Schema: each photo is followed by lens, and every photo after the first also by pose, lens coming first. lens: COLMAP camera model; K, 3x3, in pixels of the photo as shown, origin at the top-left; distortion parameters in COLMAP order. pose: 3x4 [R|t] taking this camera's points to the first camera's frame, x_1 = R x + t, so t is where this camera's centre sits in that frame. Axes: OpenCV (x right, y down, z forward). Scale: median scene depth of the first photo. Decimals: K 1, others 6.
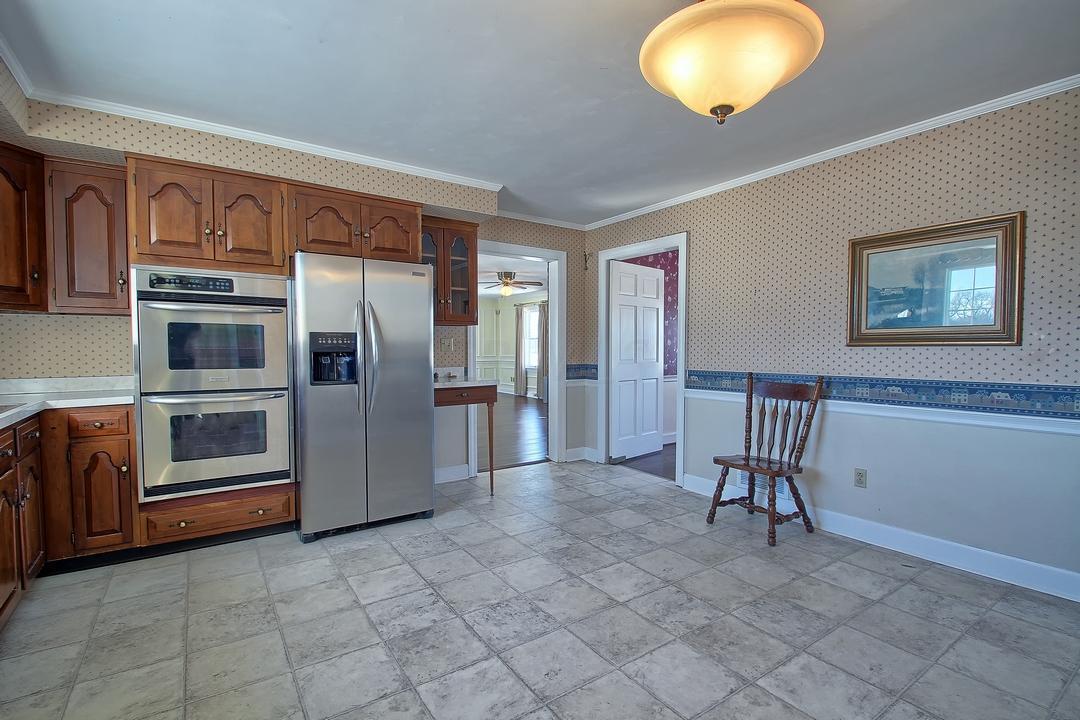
lens RADIAL K [[499.5, 0, 545.0], [0, 499.5, 369.2], [0, 0, 1]] dist [0.008940, -0.013429]
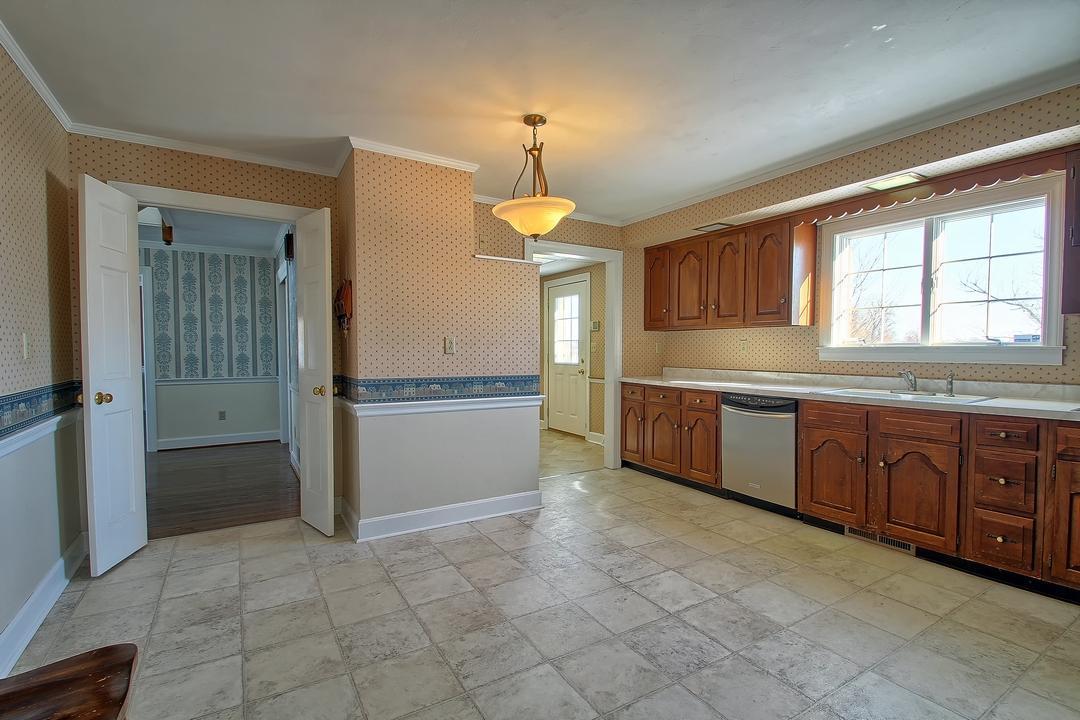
lens RADIAL K [[499.5, 0, 545.0], [0, 499.5, 369.2], [0, 0, 1]] dist [0.008940, -0.013429]
pose [[-0.998447, -0.004452, 0.055539, 0.119445], [0.000113, 0.996639, 0.081917, -0.083010], [-0.055717, 0.081796, -0.995090, 1.864810]]
